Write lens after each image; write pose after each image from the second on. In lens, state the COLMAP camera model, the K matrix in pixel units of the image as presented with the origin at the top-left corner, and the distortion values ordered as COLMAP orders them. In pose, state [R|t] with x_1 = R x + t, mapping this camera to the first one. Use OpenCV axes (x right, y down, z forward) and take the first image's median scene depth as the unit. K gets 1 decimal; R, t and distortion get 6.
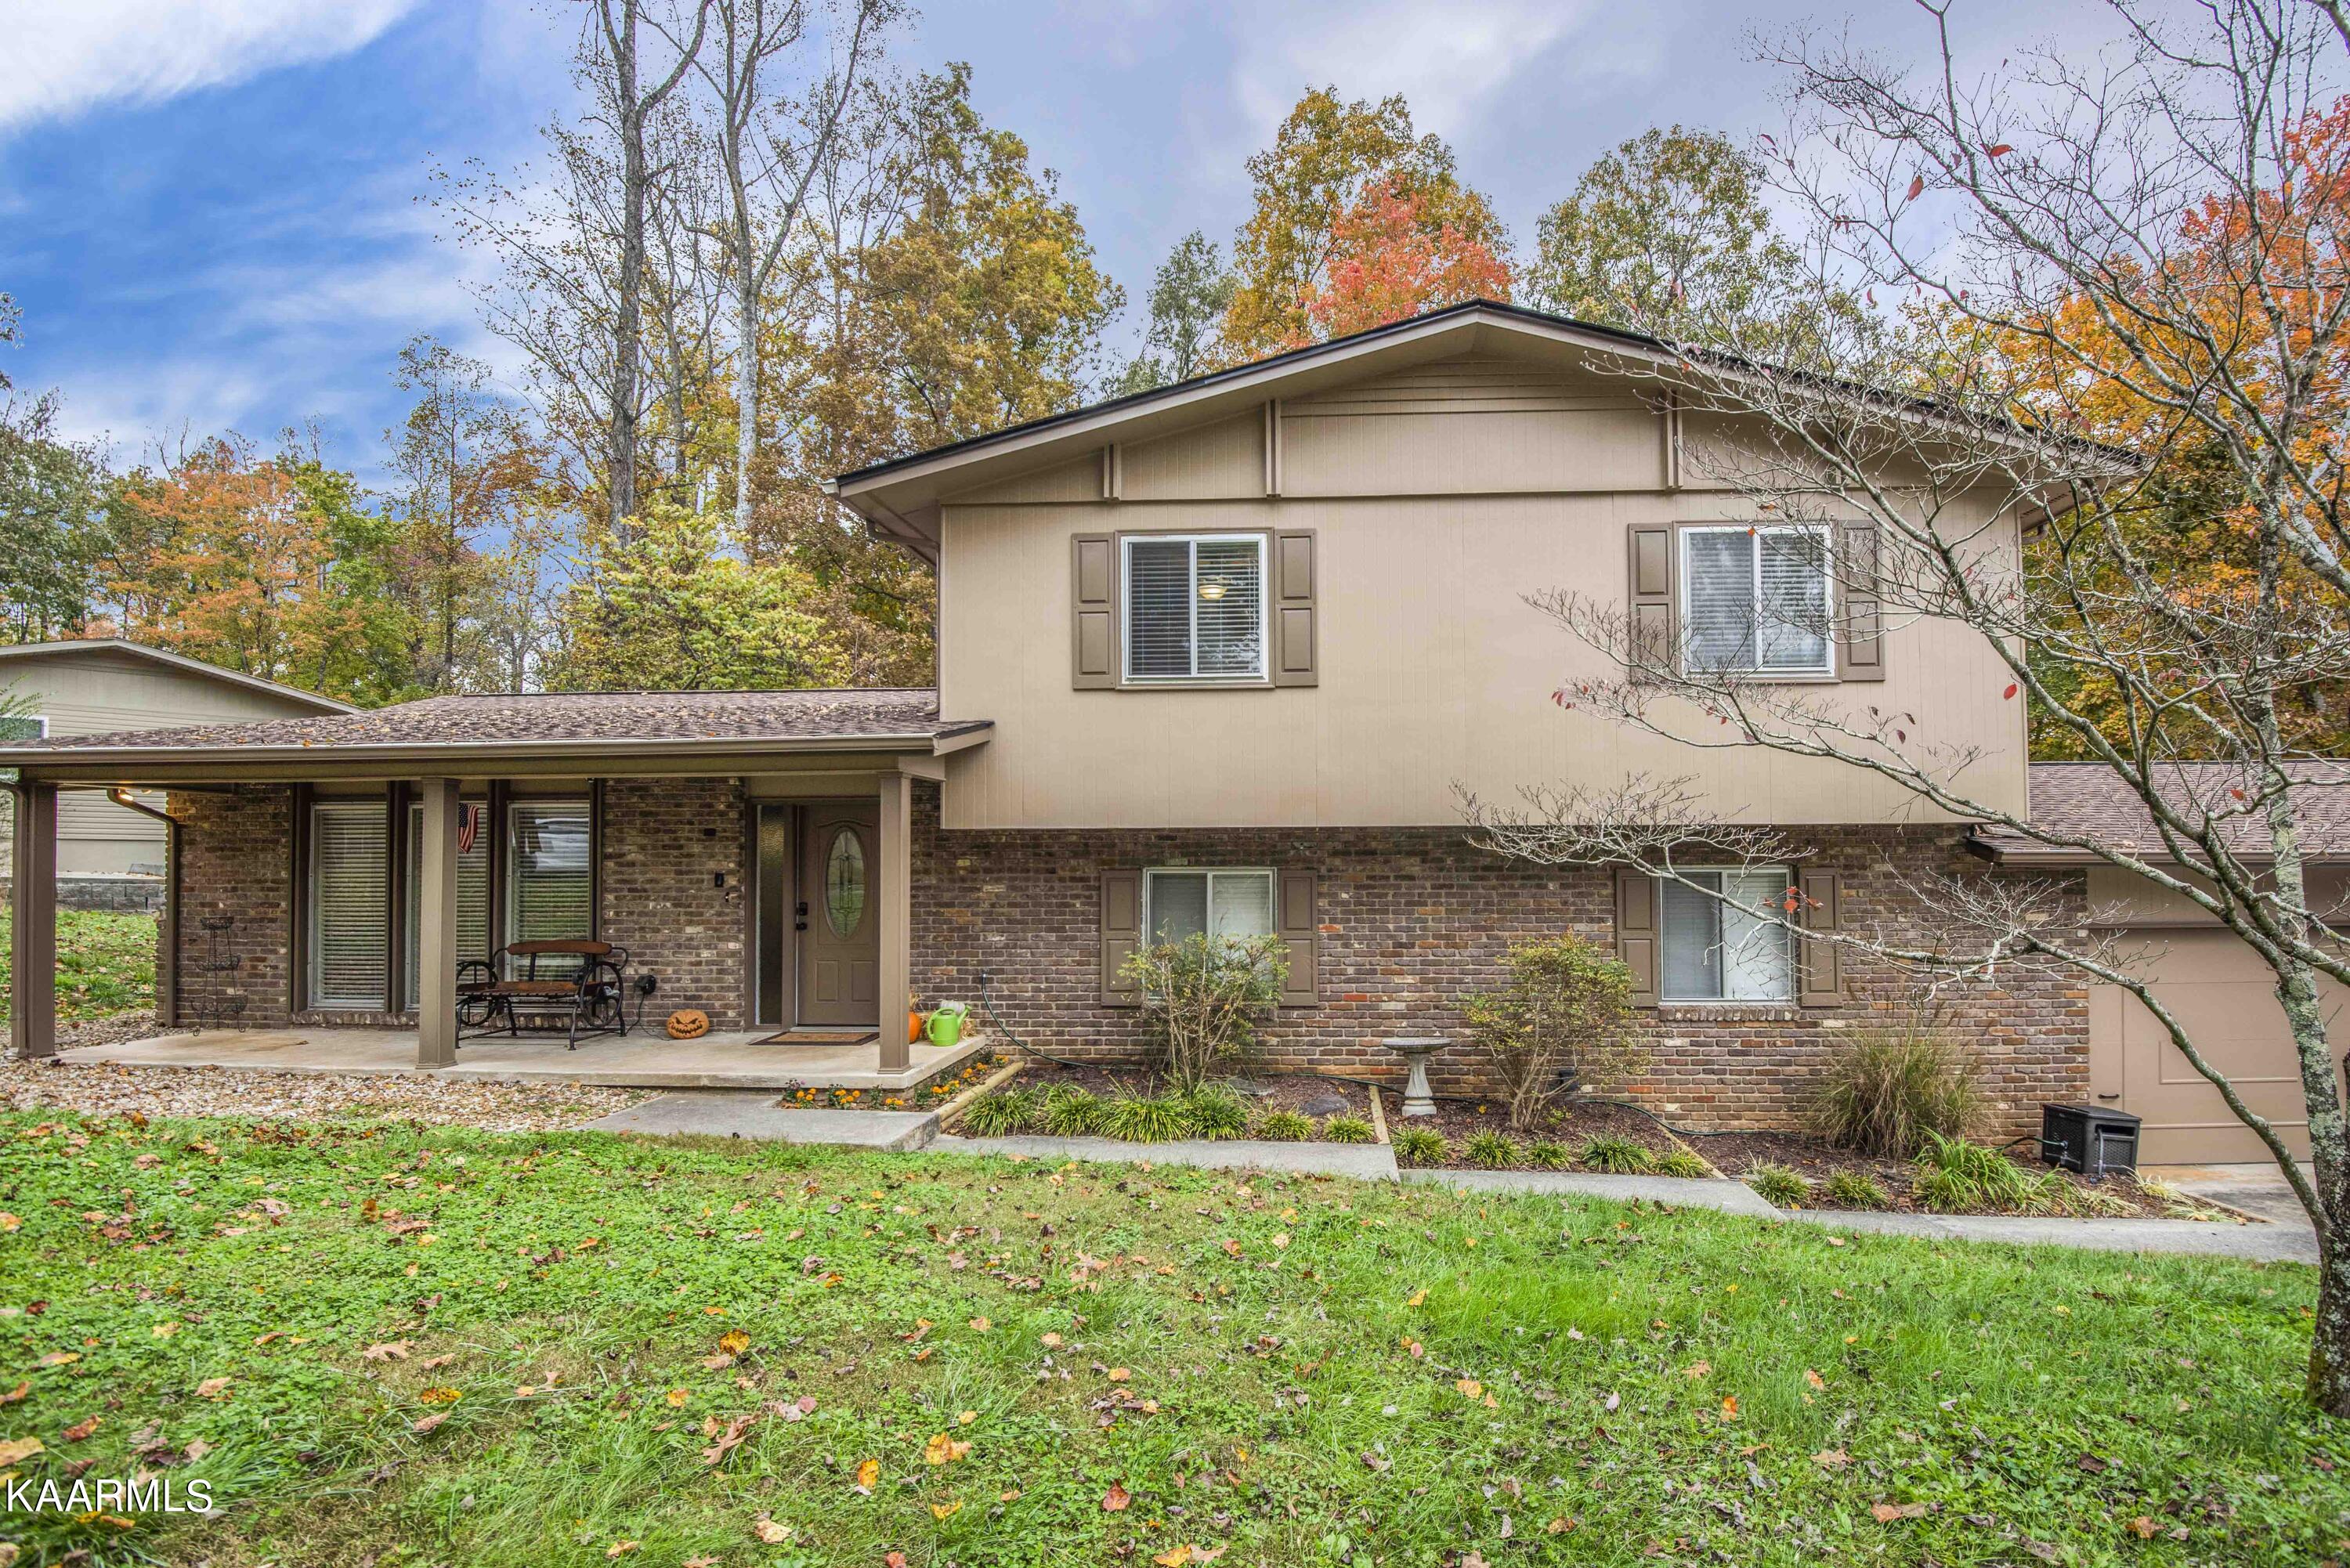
lens RADIAL K [[1070.6, 0, 1174.6], [0, 1070.6, 791.3], [0, 0, 1]] dist [-0.002233, -0.000814]
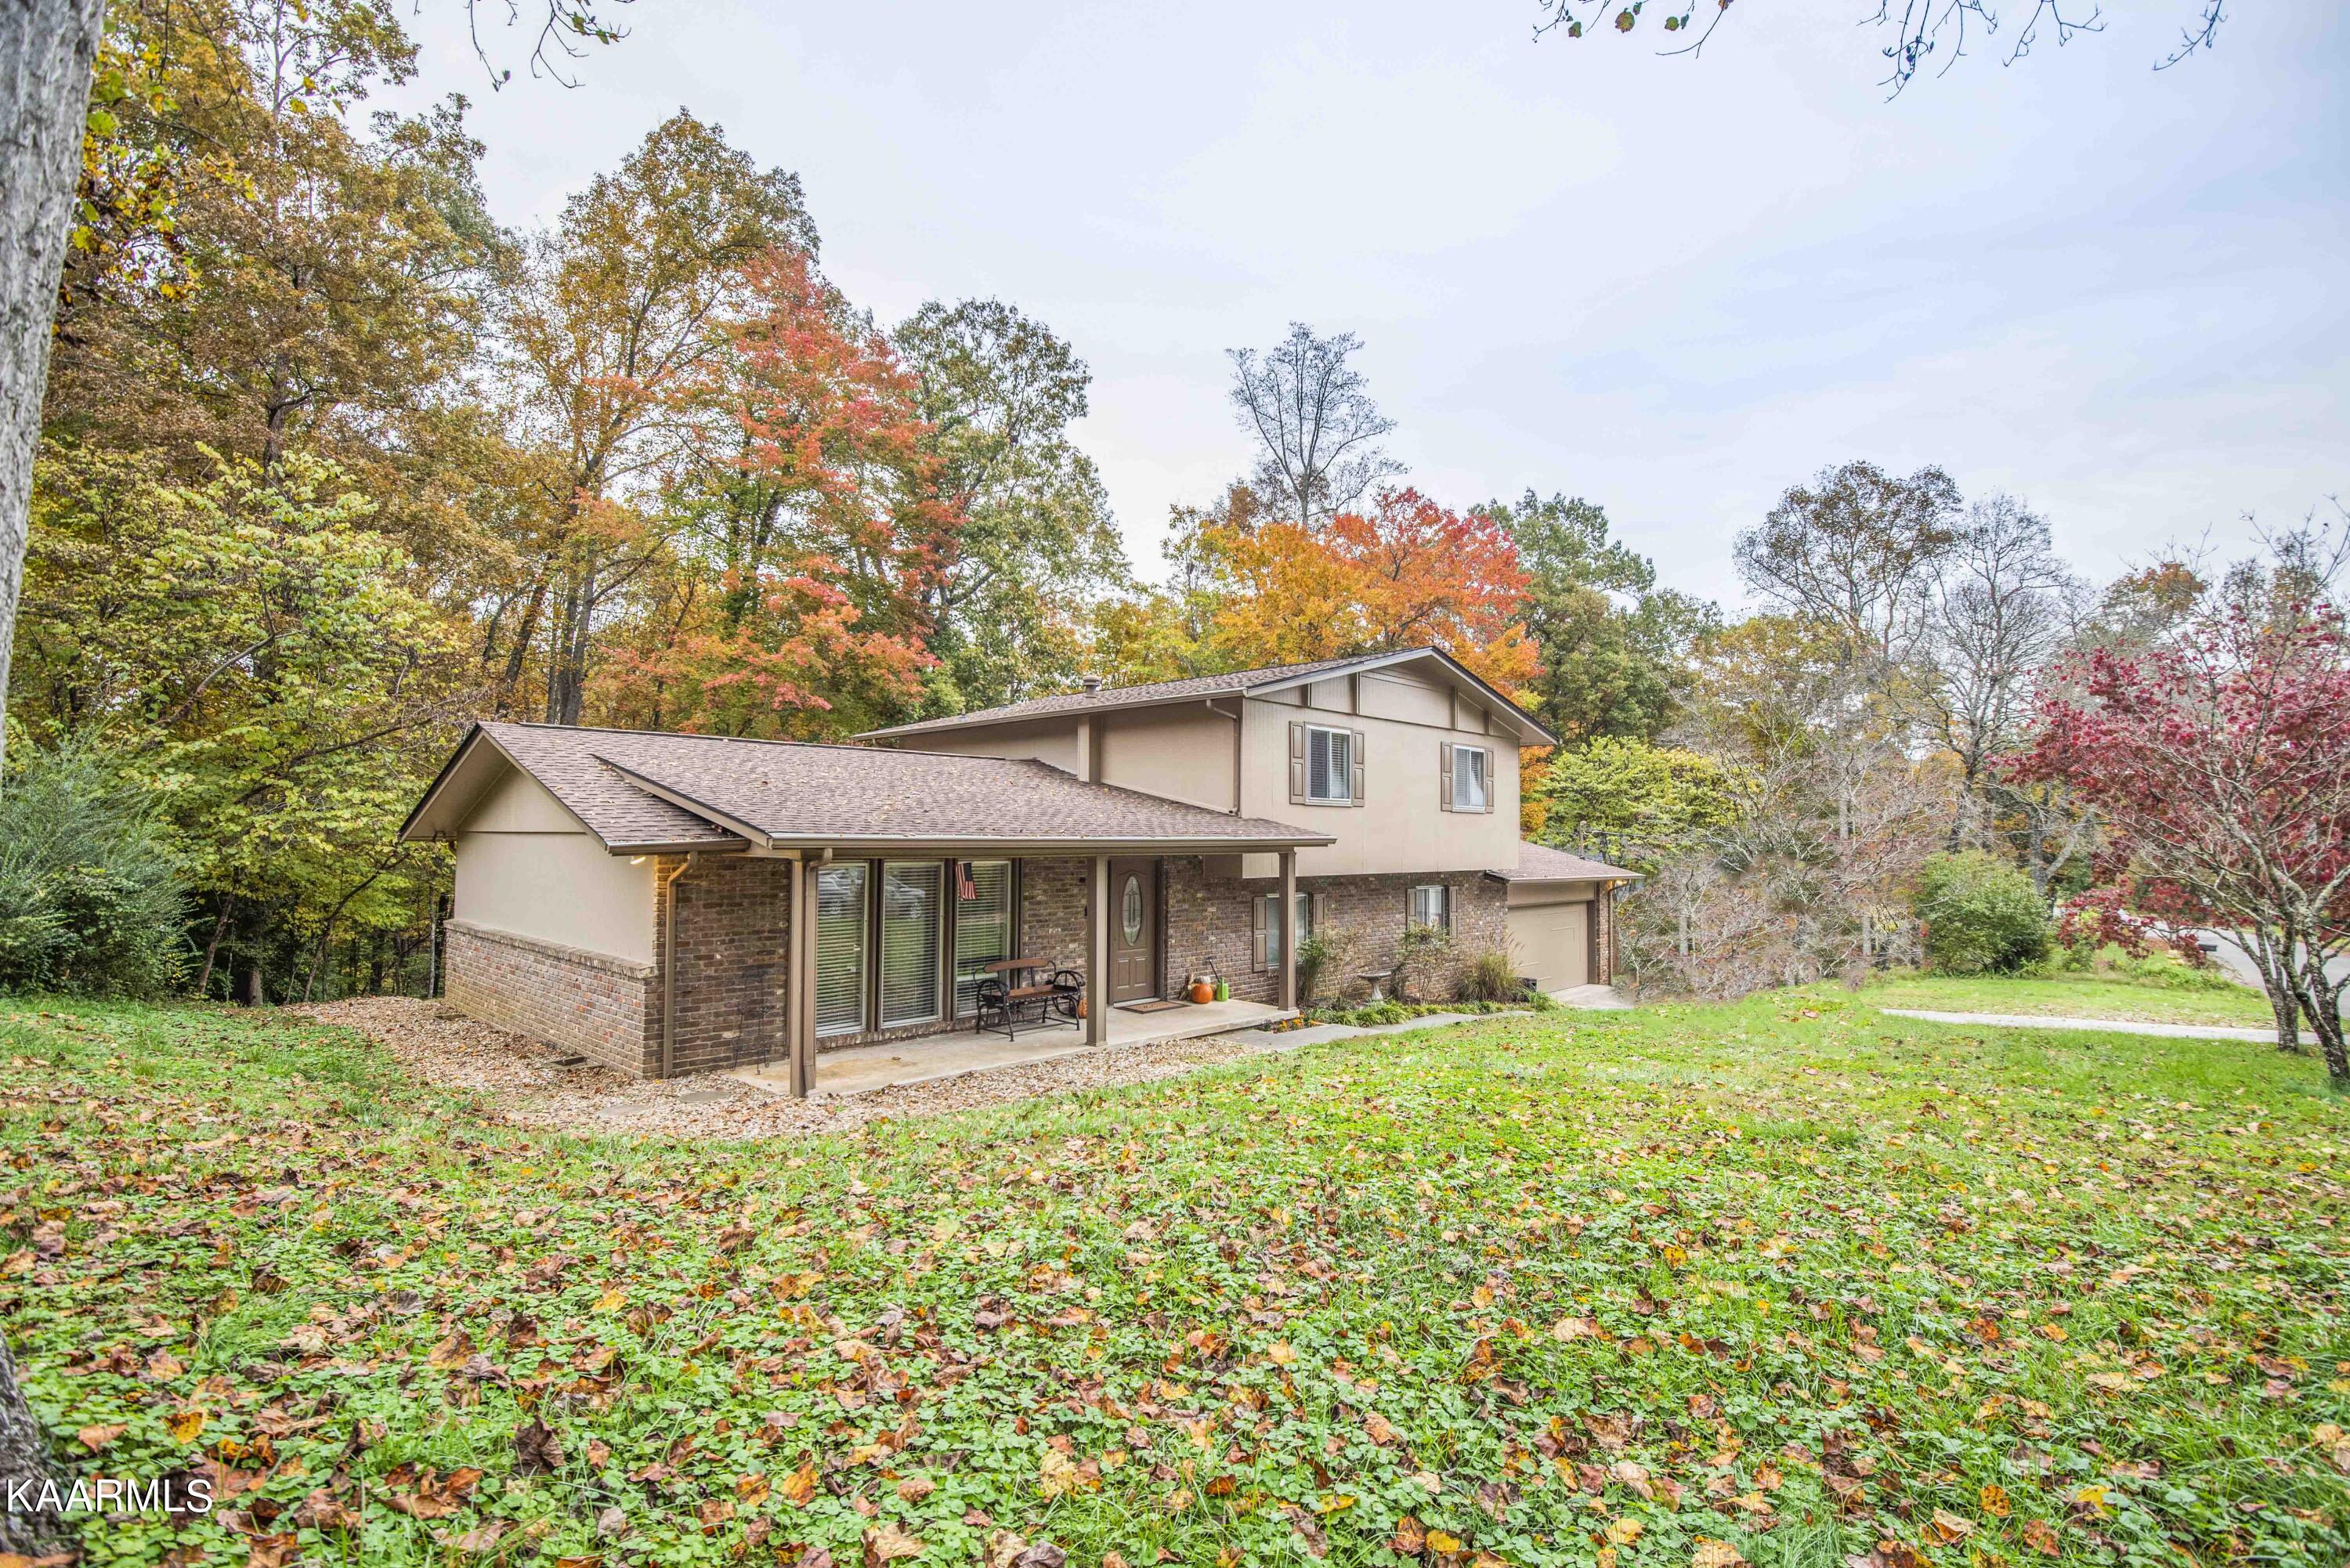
lens RADIAL K [[1070.6, 0, 1173.8], [0, 1070.6, 794.1], [0, 0, 1]] dist [-0.002233, -0.000814]
pose [[0.642358, 0.034501, 0.765628, -1.720254], [-0.026697, 0.999387, -0.022635, -0.058928], [-0.765940, -0.005900, 0.642886, -0.079322]]
